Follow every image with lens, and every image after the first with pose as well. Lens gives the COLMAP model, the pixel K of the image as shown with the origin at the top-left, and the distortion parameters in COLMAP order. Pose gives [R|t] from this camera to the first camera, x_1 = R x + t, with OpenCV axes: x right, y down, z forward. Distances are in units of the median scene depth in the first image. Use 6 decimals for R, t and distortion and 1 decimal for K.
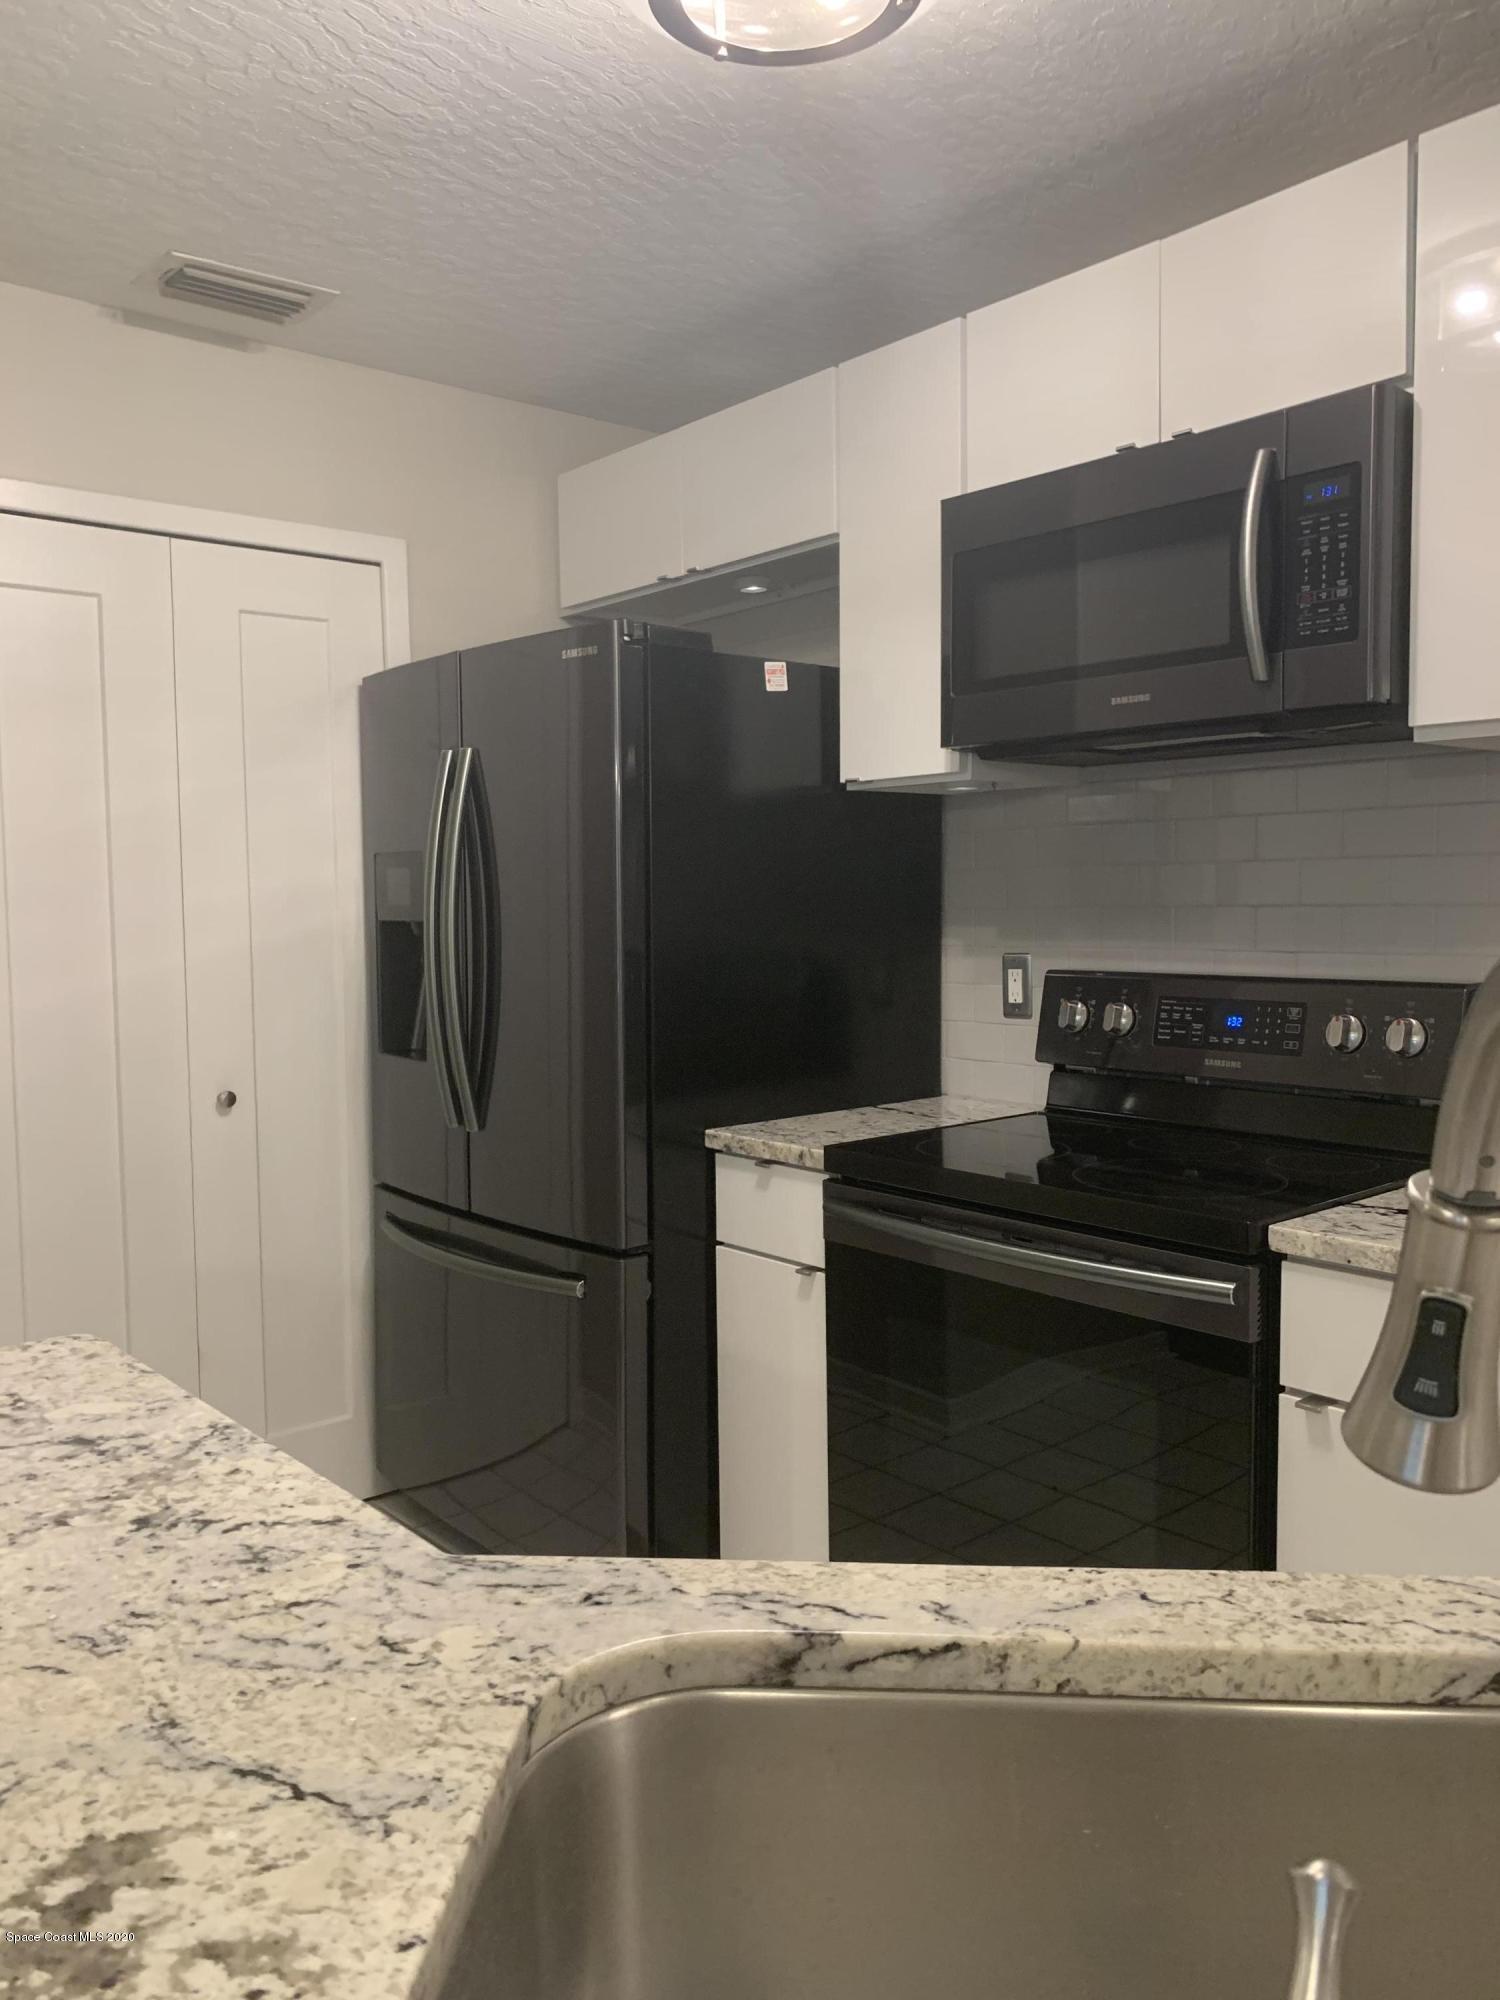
lens RADIAL K [[1521.1, 0, 731.2], [0, 1521.1, 990.0], [0, 0, 1]] dist [0.002919, 0.006191]
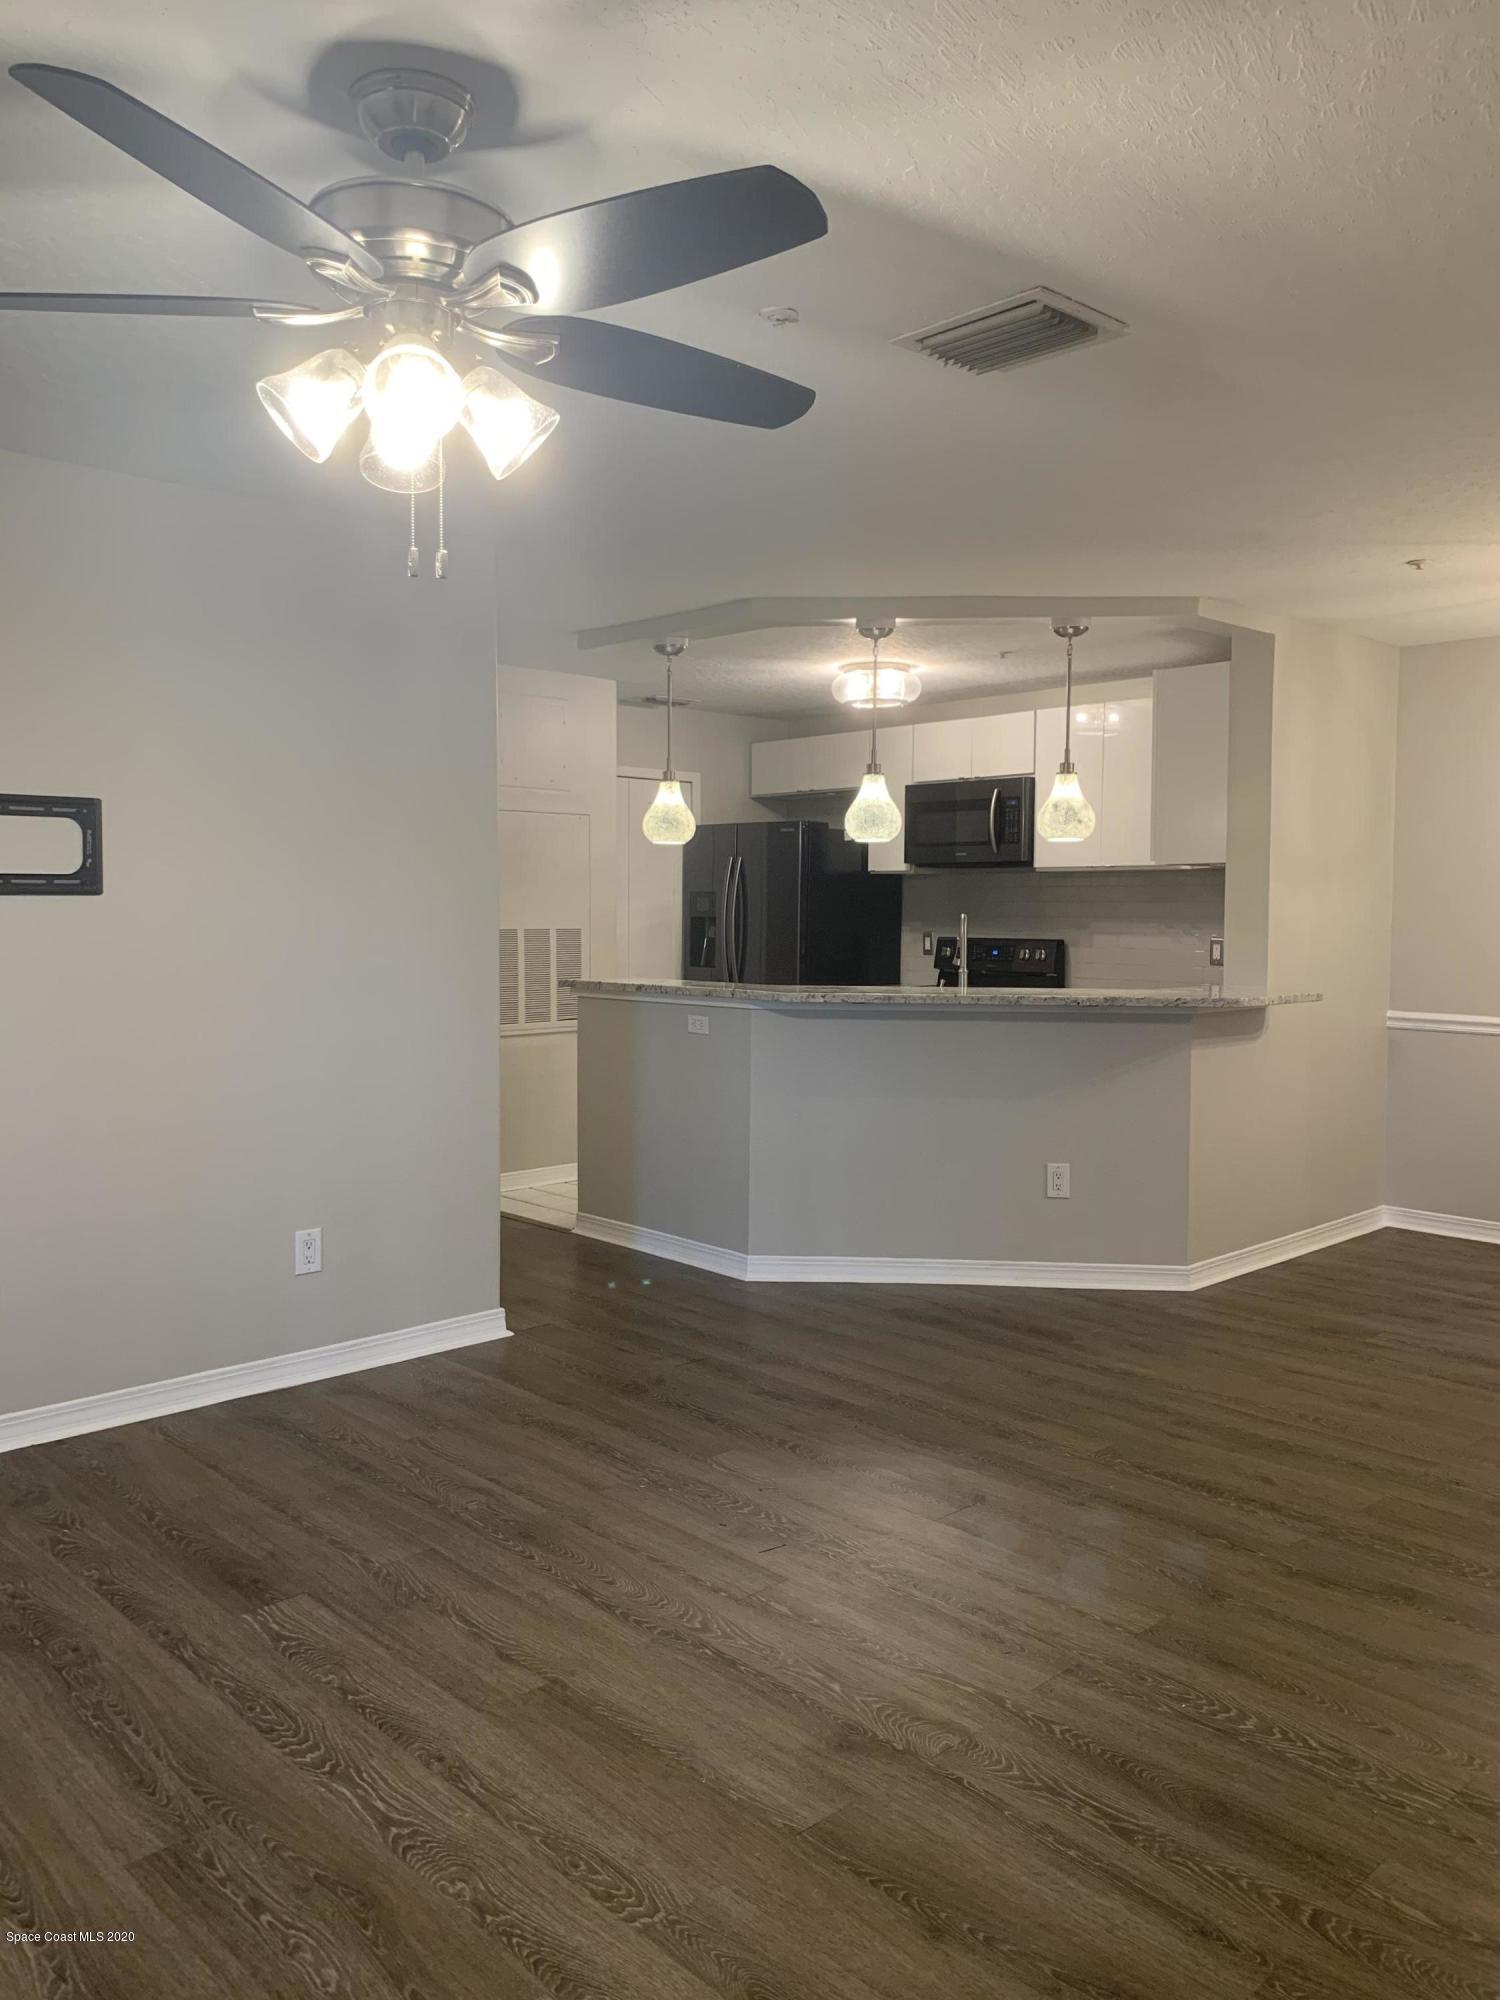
lens RADIAL K [[1524.0, 0, 740.1], [0, 1524.0, 980.4], [0, 0, 1]] dist [-0.015123, -0.000219]
pose [[0.998399, 0.012767, 0.055111, -0.345237], [-0.012288, 0.999884, -0.009022, 0.105959], [-0.055220, 0.008331, 0.998439, -1.977314]]
